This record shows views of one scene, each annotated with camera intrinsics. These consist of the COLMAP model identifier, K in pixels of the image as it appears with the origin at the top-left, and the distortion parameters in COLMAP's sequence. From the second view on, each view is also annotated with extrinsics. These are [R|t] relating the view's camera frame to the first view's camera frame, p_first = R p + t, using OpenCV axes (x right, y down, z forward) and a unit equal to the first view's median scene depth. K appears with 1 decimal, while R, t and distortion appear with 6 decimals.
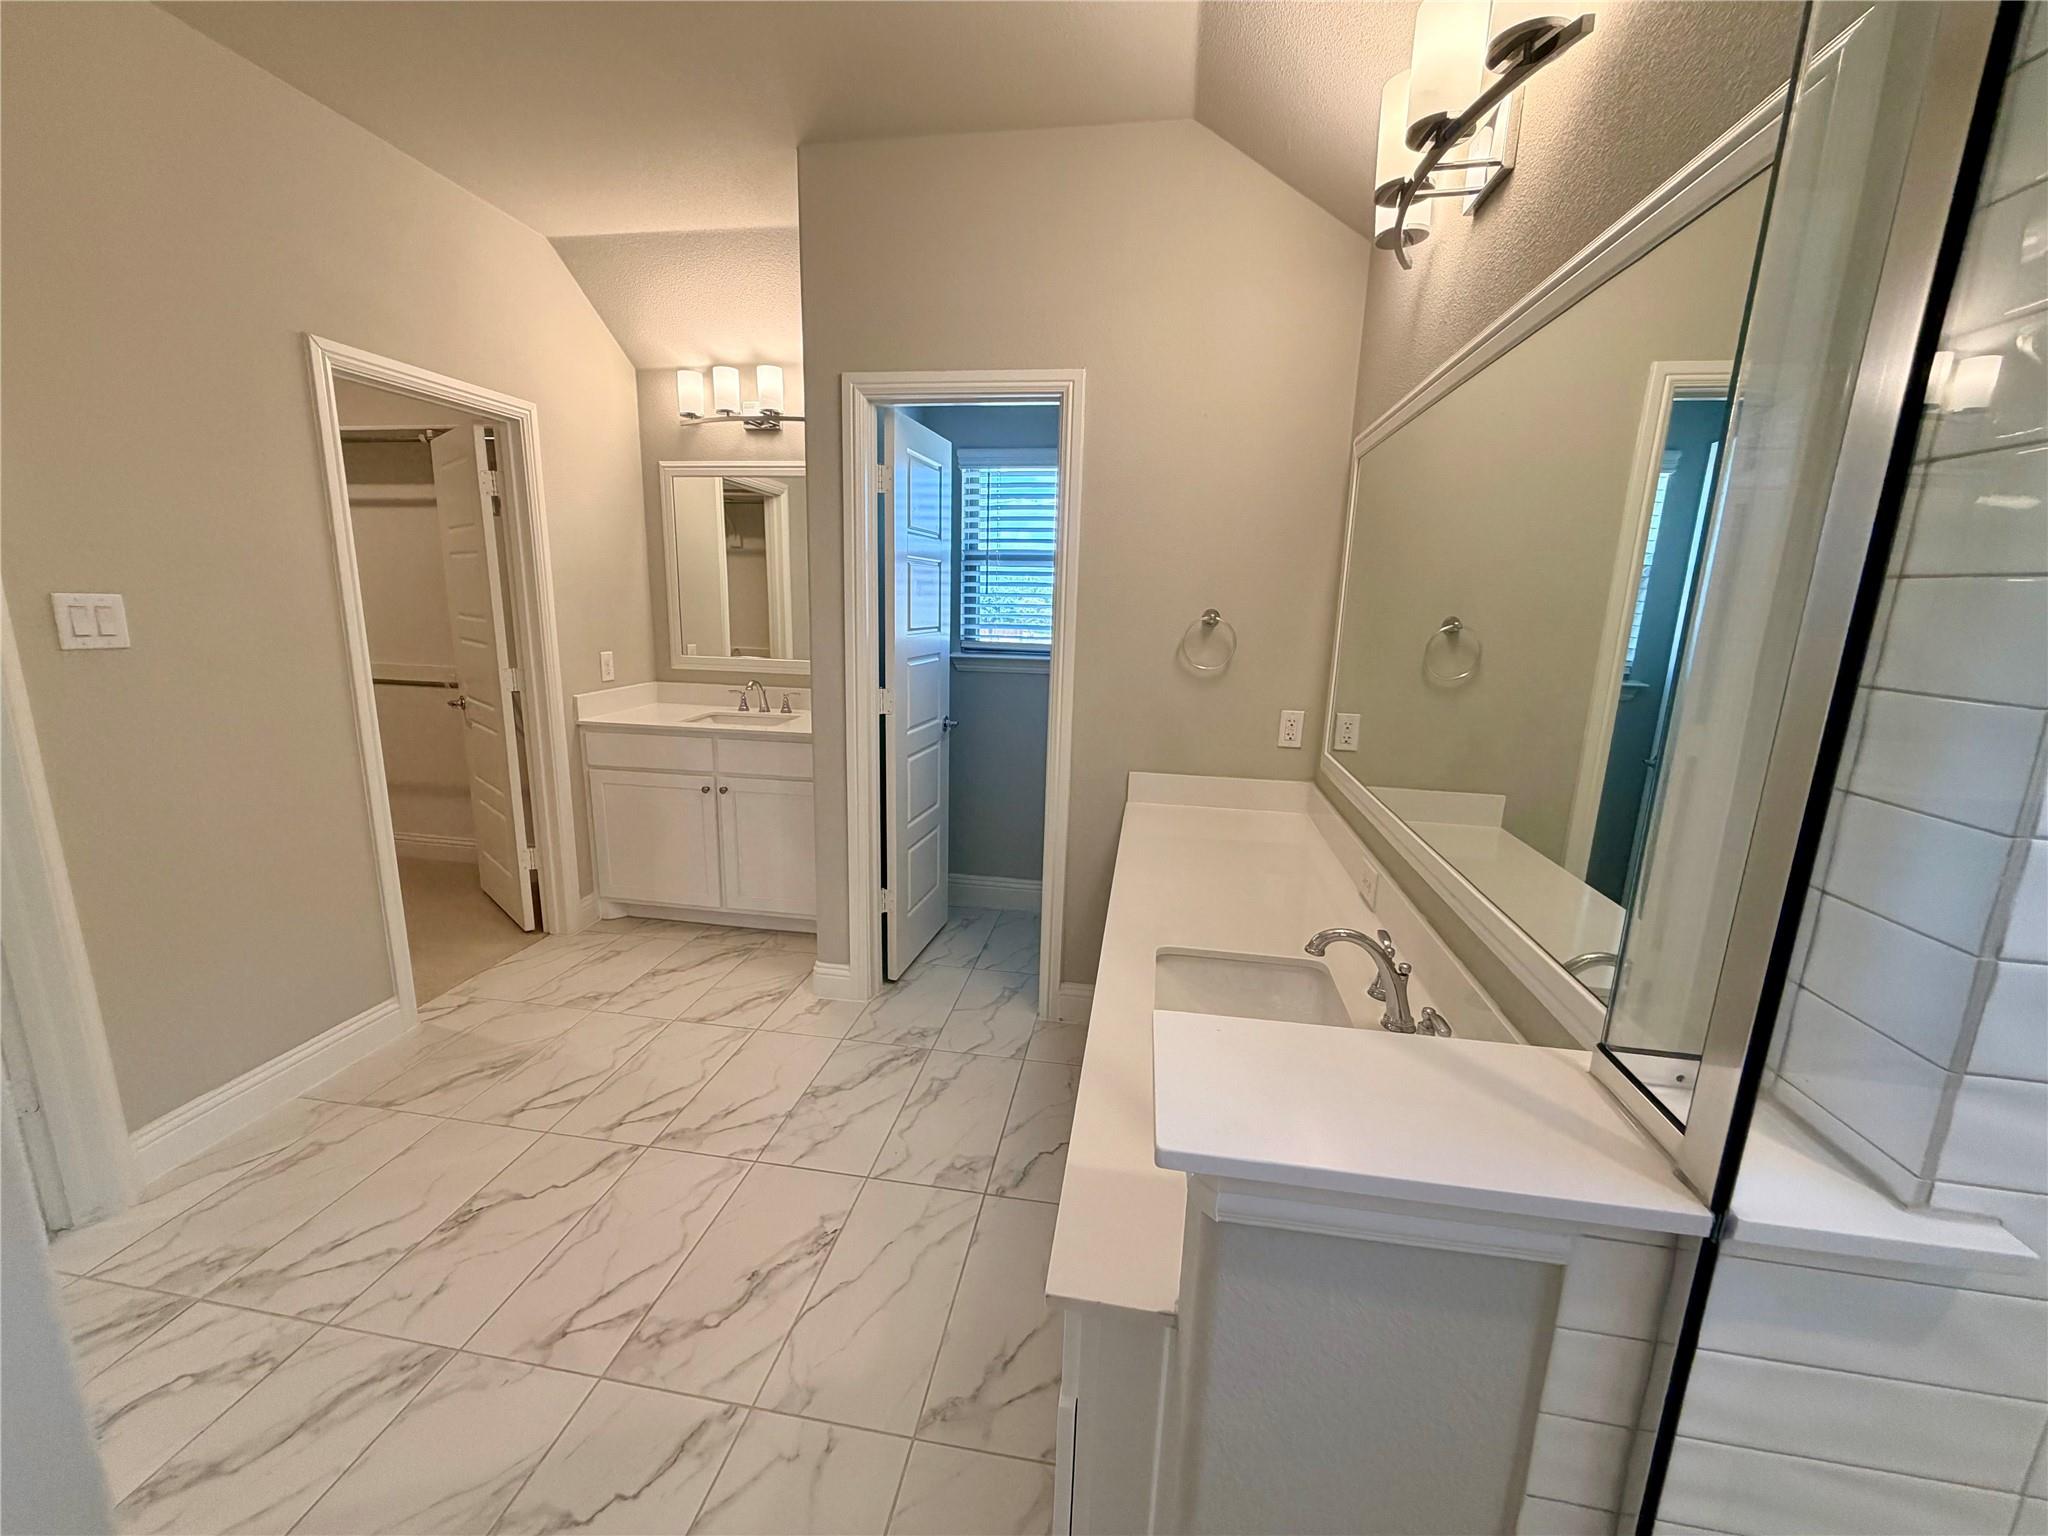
lens RADIAL K [[791.6, 0, 1024.0], [0, 791.6, 768.0], [0, 0, 1]] dist [-0.000856, -0.000118]
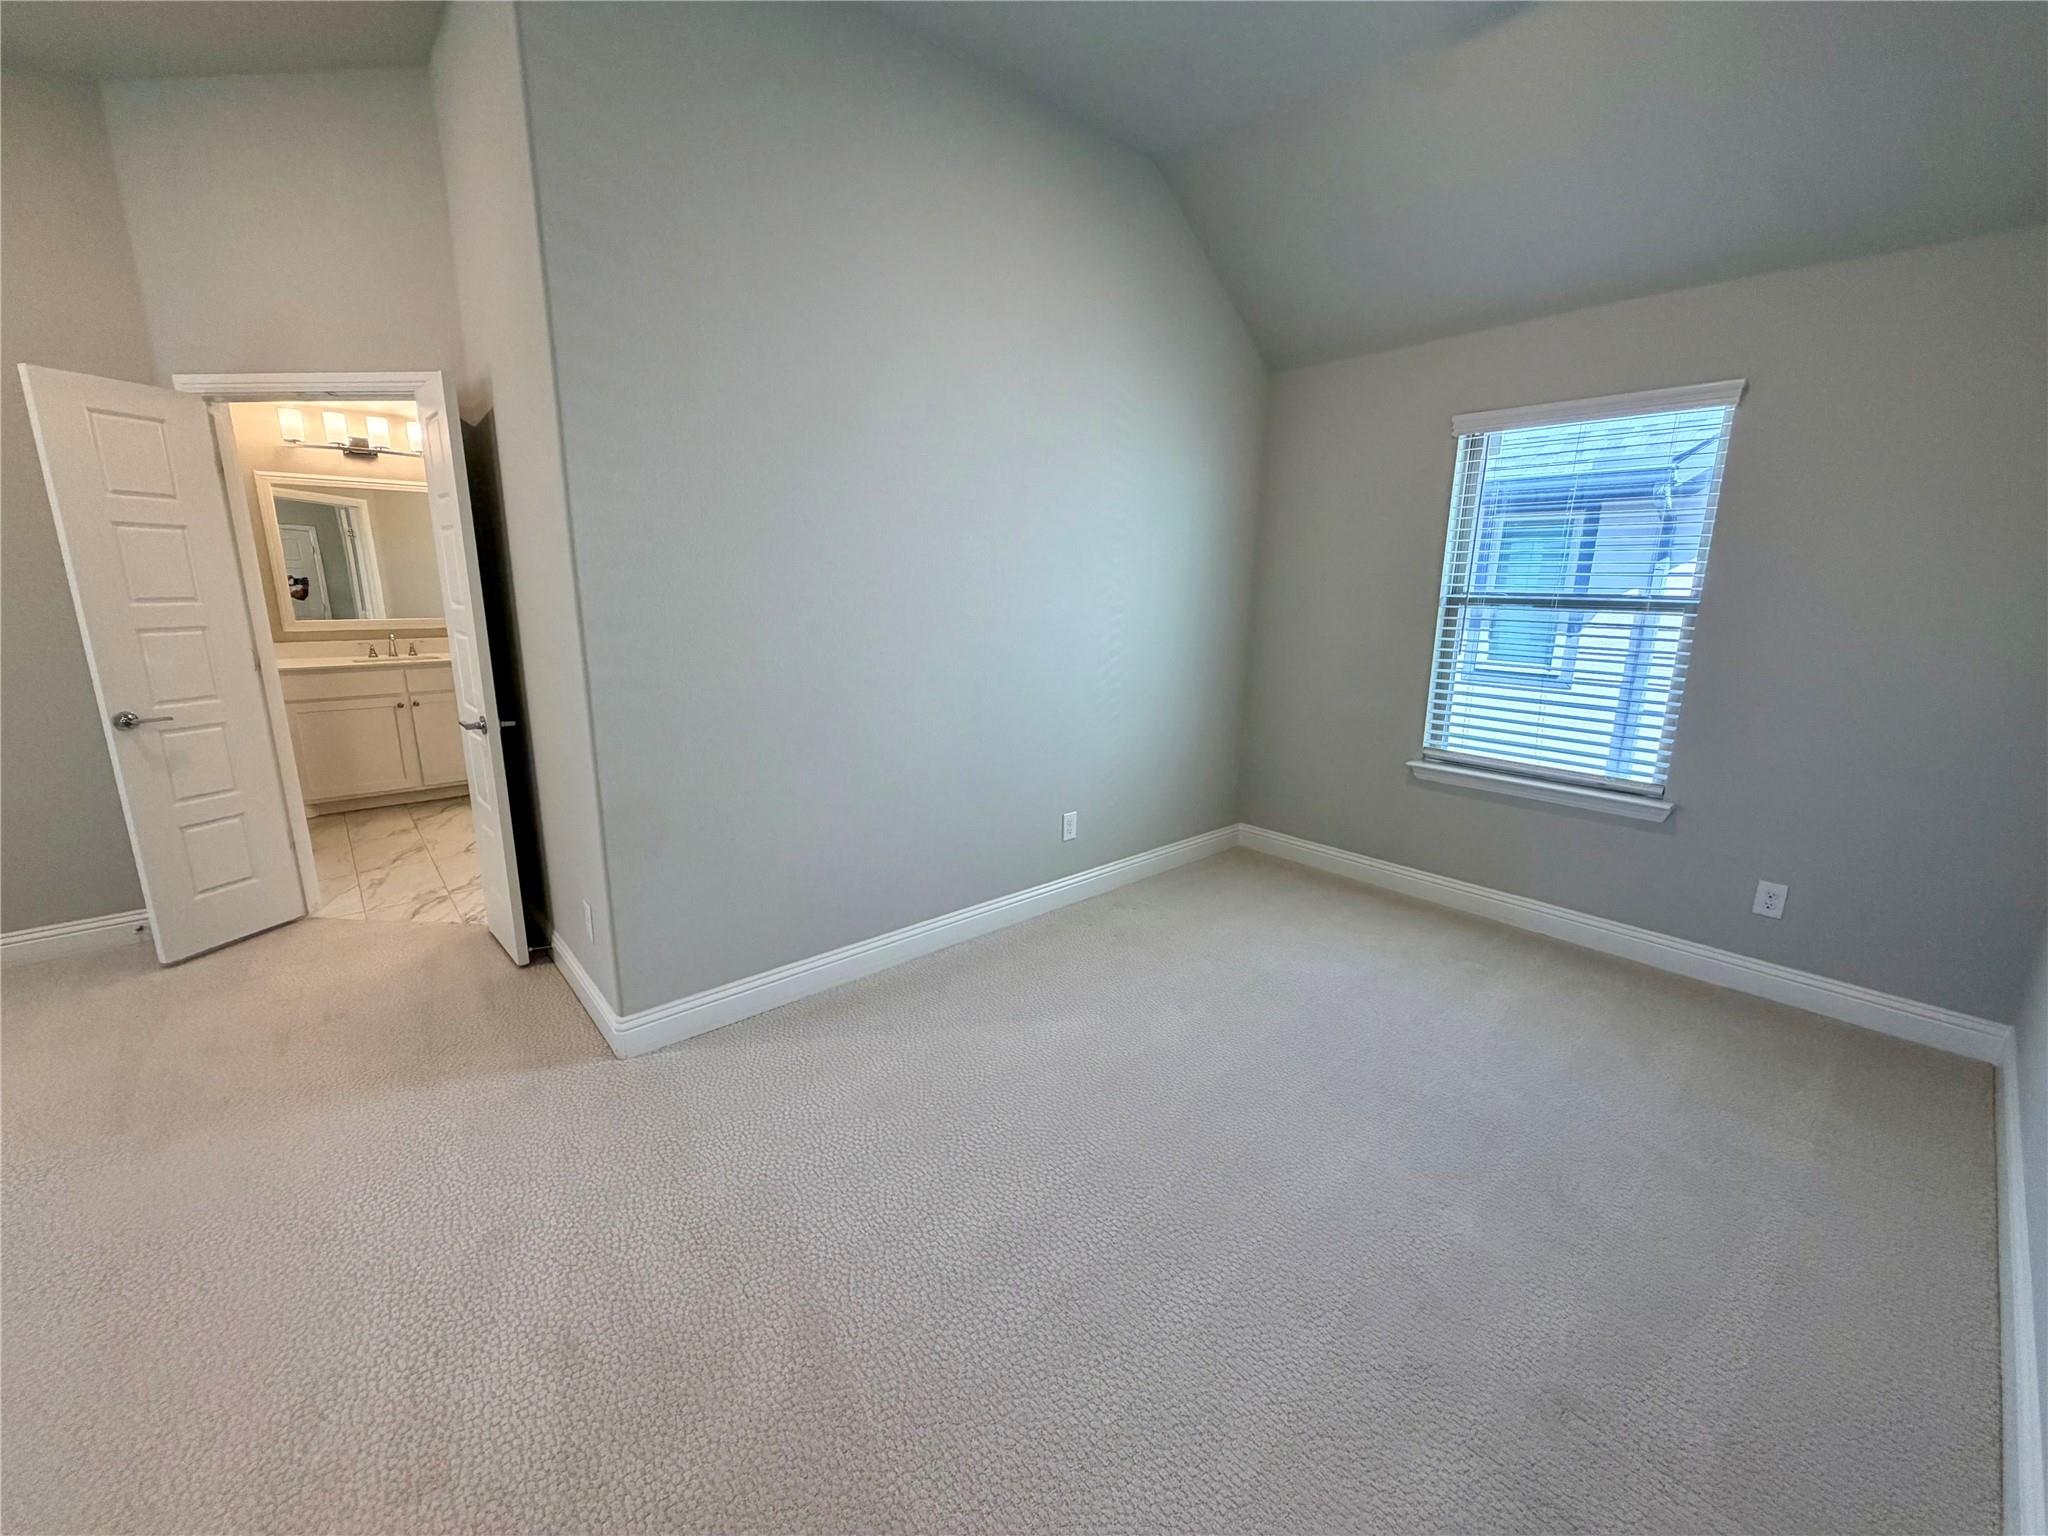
lens RADIAL K [[820.8, 0, 1024.0], [0, 820.8, 768.0], [0, 0, 1]] dist [-0.002217, -0.000311]
pose [[0.640917, -0.193875, 0.742723, -1.637474], [0.159053, 0.980121, 0.118592, 0.292078], [-0.750951, 0.042125, 0.659013, -1.802024]]
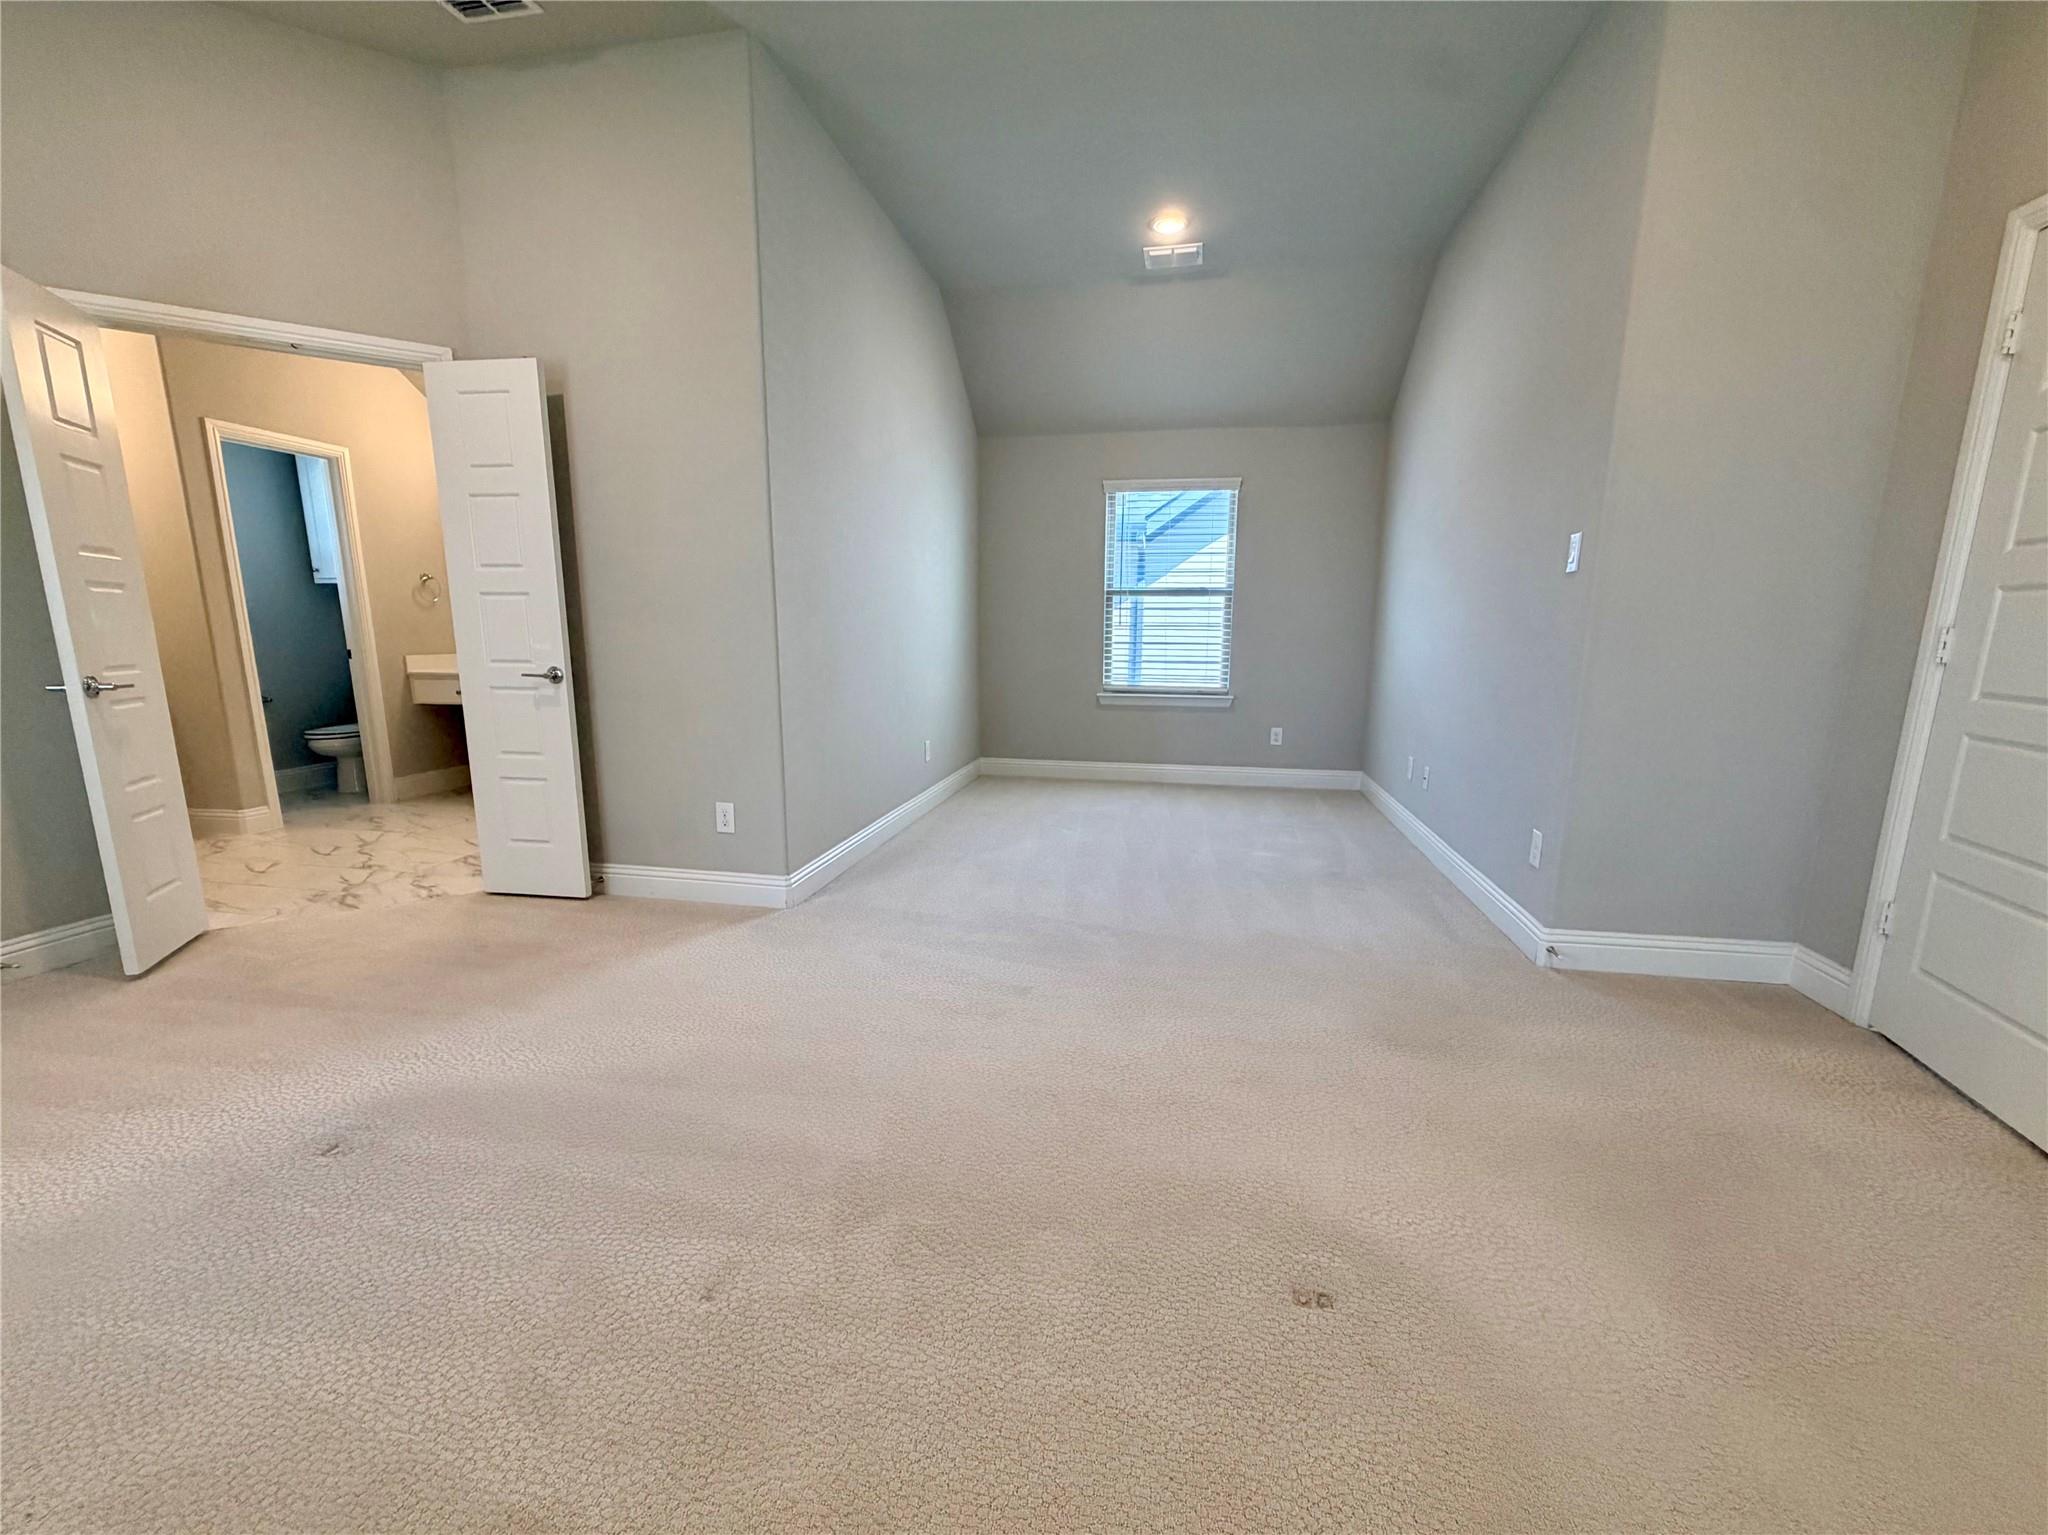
lens RADIAL K [[818.0, 0, 1057.9], [0, 818.0, 777.0], [0, 0, 1]] dist [-0.001455, -0.000233]
pose [[0.022877, -0.216134, 0.976096, -2.999703], [0.191524, 0.959215, 0.207908, 0.282675], [-0.981221, 0.182190, 0.063339, -1.025832]]
